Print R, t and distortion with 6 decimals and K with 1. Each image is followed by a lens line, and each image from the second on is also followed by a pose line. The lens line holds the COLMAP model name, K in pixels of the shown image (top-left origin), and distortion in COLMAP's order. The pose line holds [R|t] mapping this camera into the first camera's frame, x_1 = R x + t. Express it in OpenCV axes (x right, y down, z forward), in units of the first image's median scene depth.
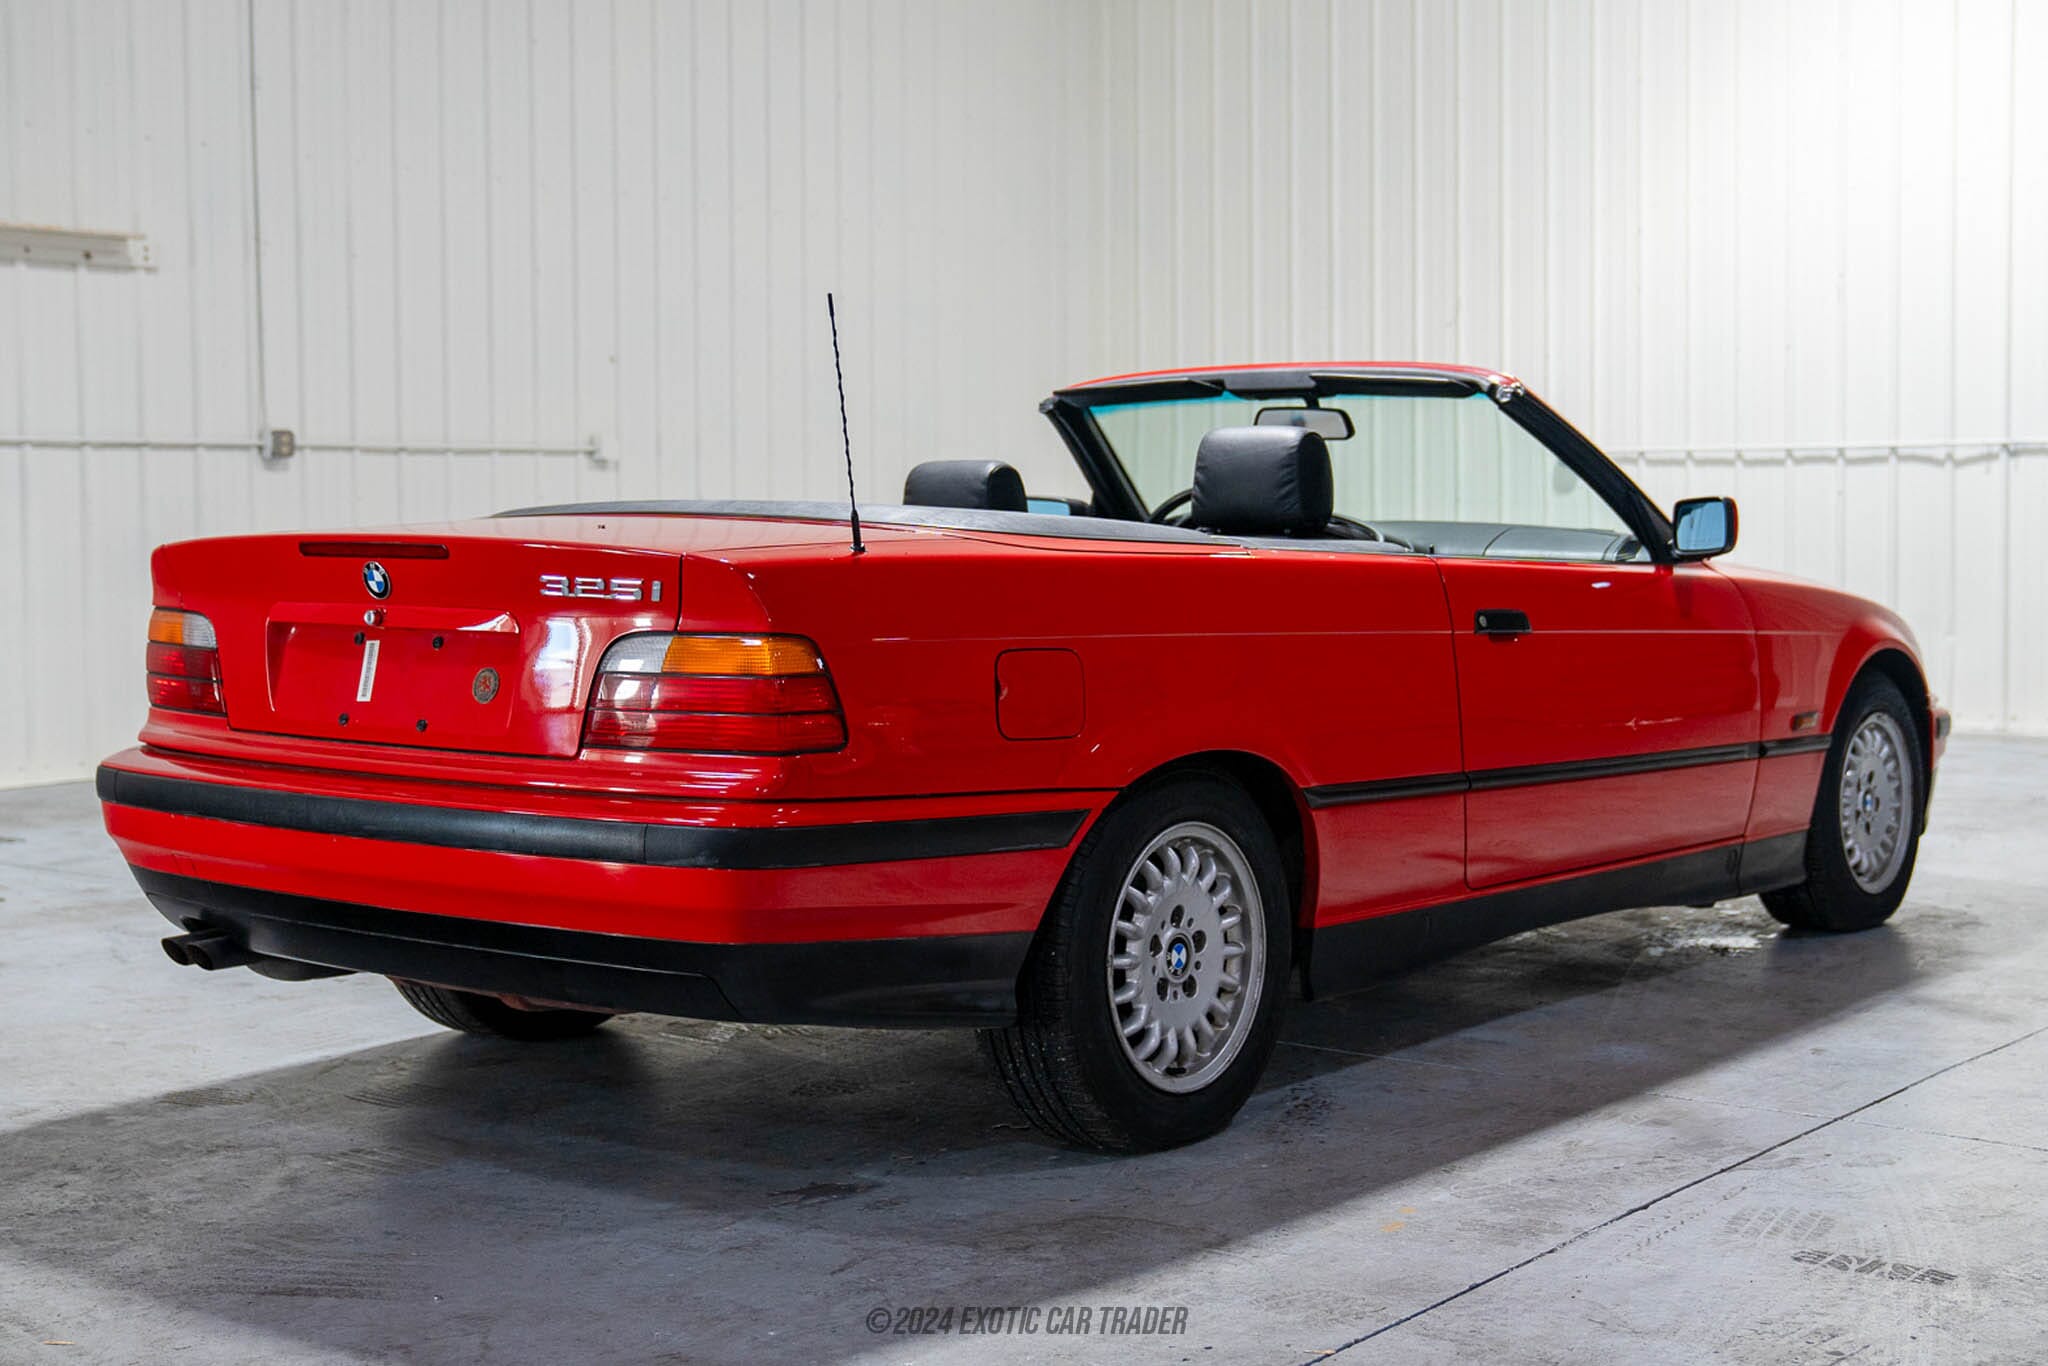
lens RADIAL K [[2704.0, 0, 1024.0], [0, 2704.0, 683.0], [0, 0, 1]] dist [0.032030, 0.010242]
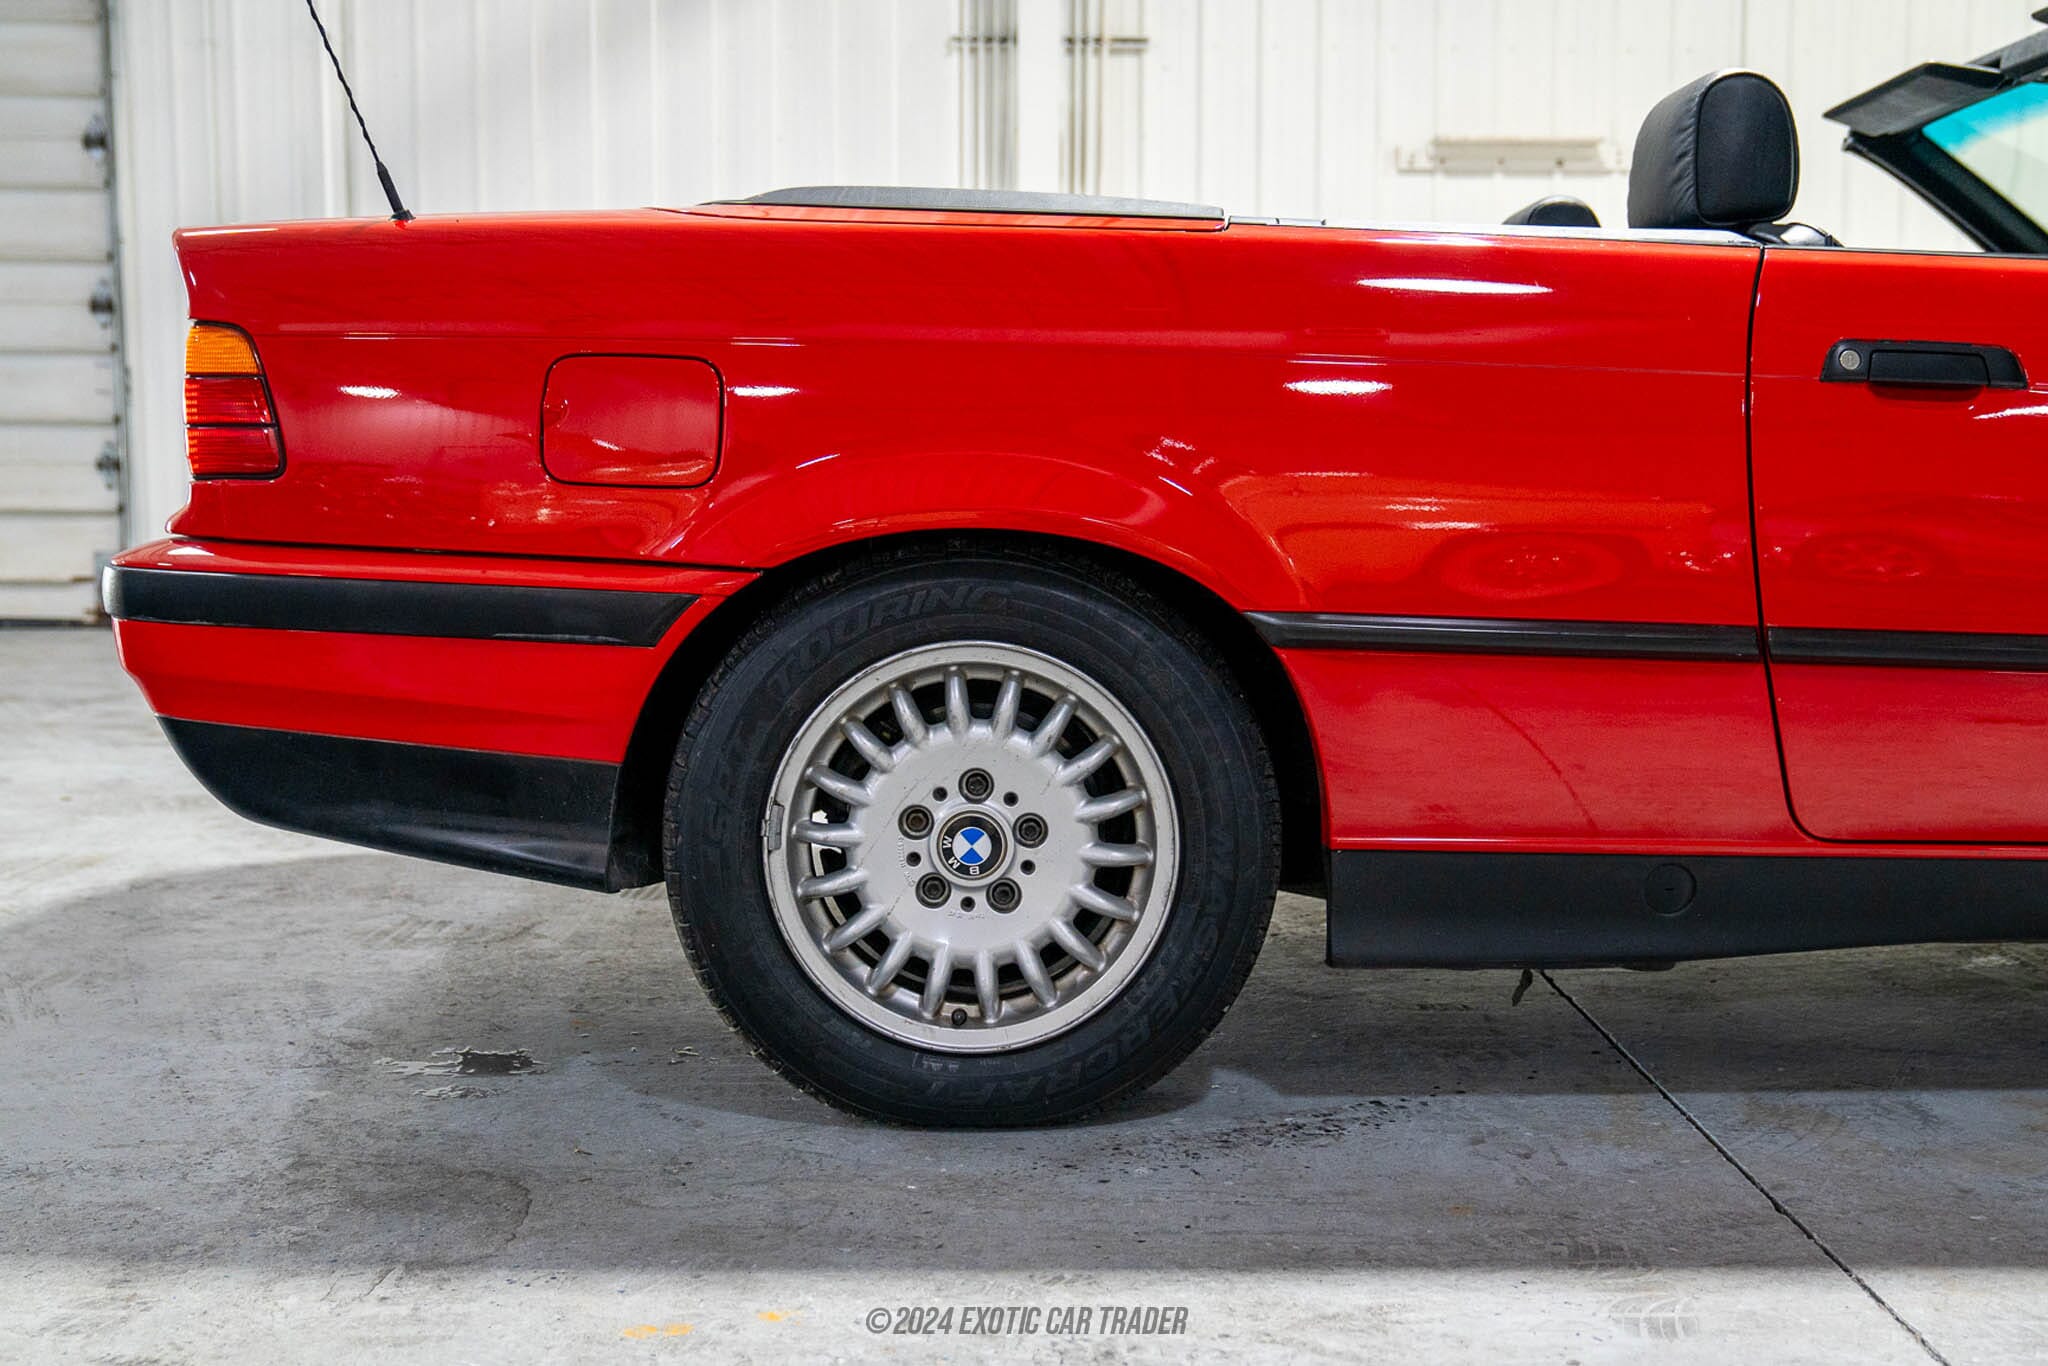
lens RADIAL K [[2108.9, 0, 1024.0], [0, 2108.9, 683.0], [0, 0, 1]] dist [-0.088909, 0.202680]
pose [[0.647823, 0.087218, -0.756781, 0.414841], [-0.057259, 0.996189, 0.065795, 0.025974], [0.759636, 0.000708, 0.650349, 0.632351]]
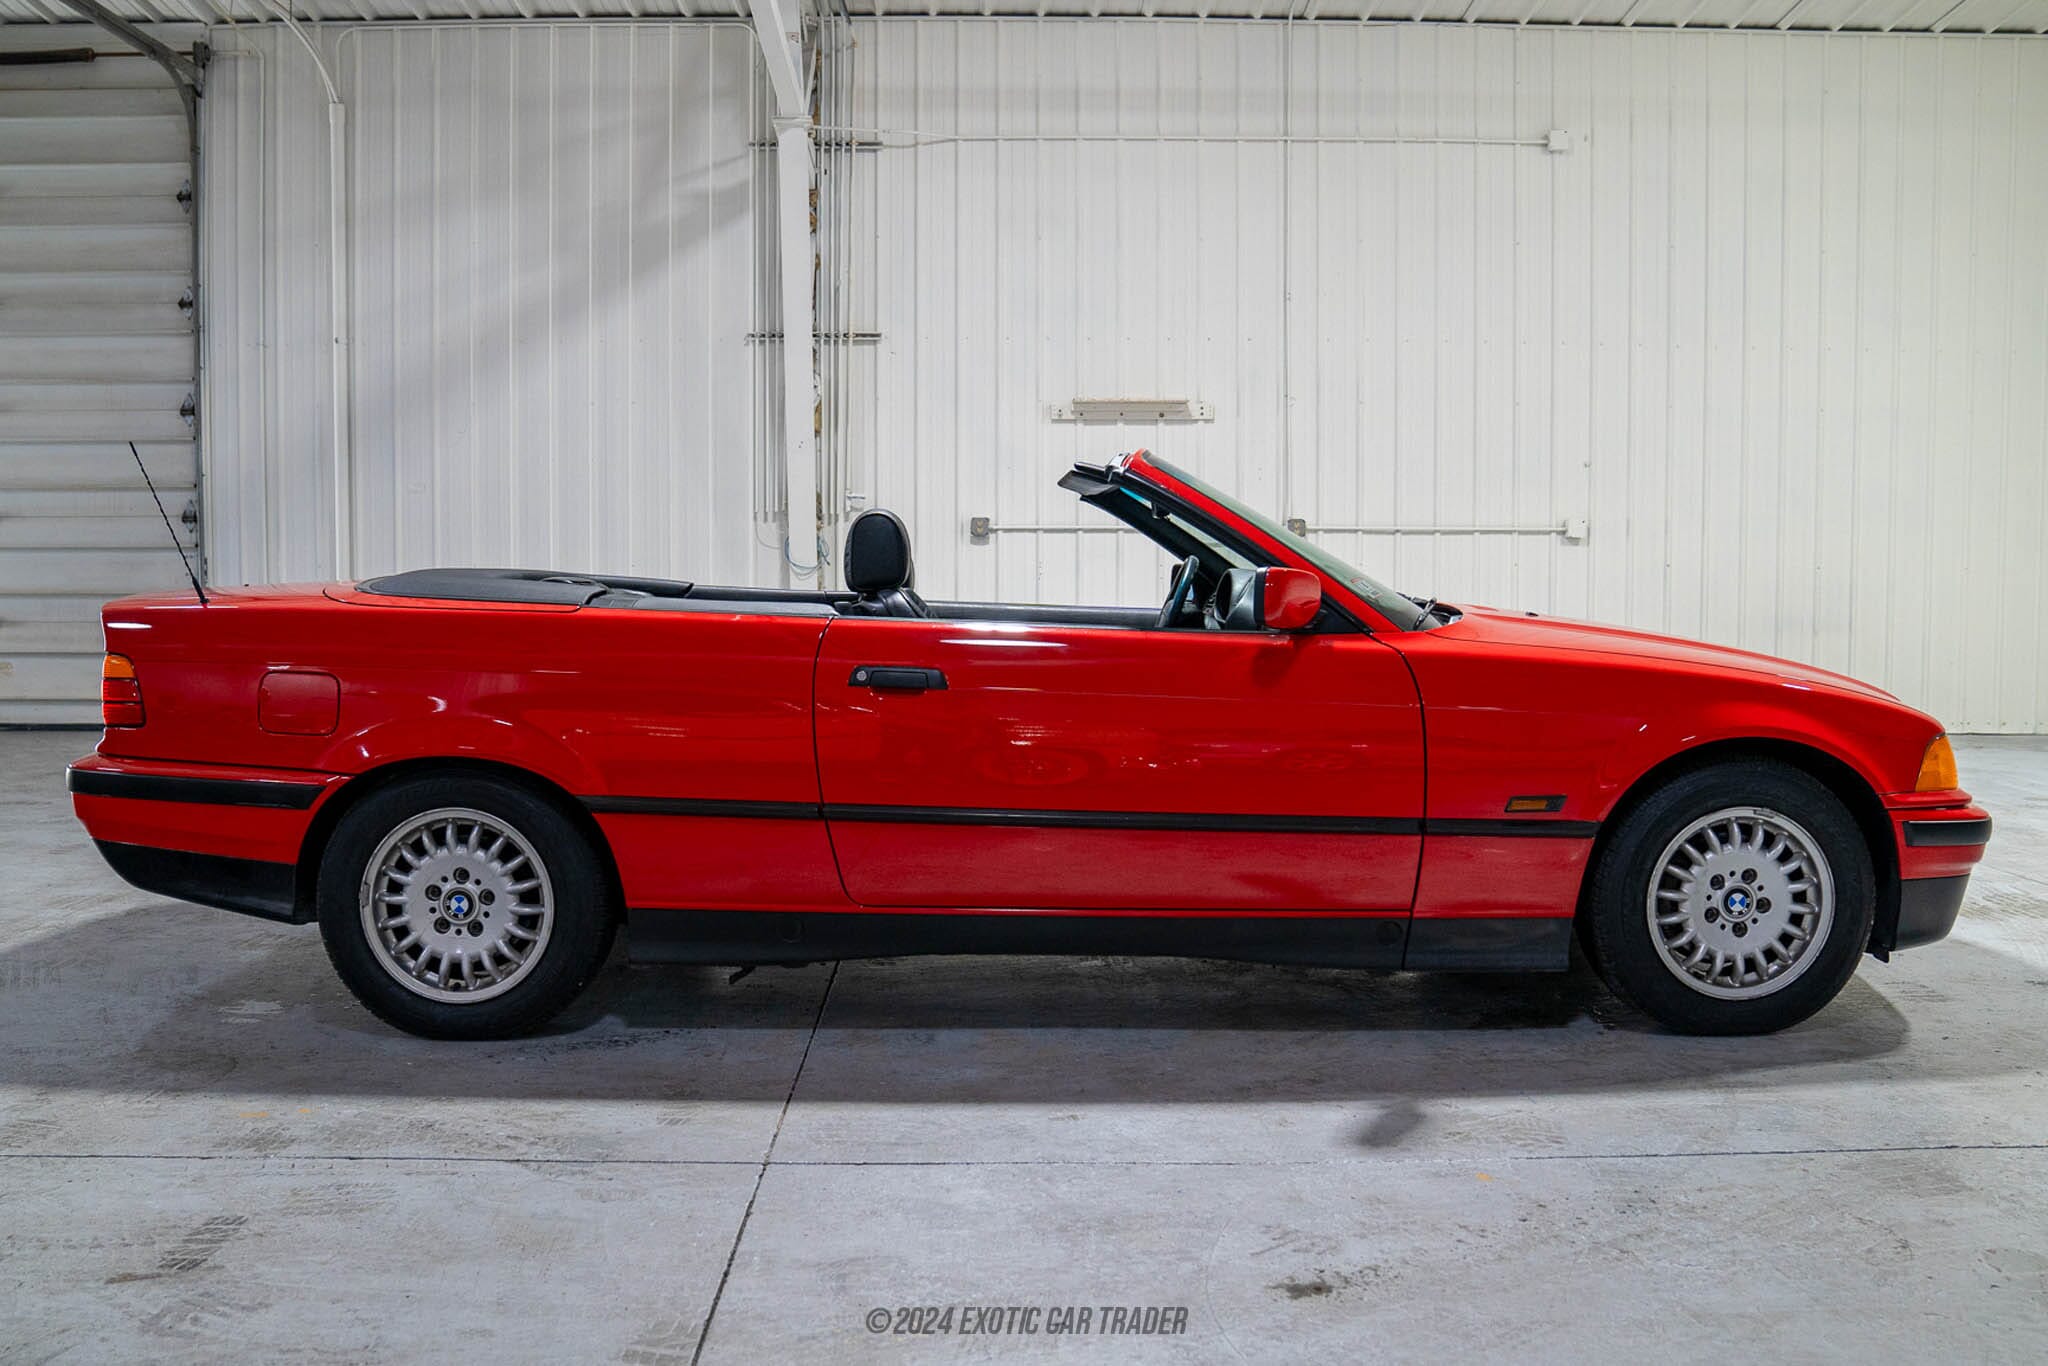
lens RADIAL K [[1650.1, 0, 929.7], [0, 1650.1, 681.9], [0, 0, 1]] dist [-0.137361, 0.121112]
pose [[0.634456, 0.059606, -0.770657, 0.777018], [-0.055133, 0.997973, 0.031799, -0.046807], [0.770990, 0.022314, 0.636456, 0.611428]]
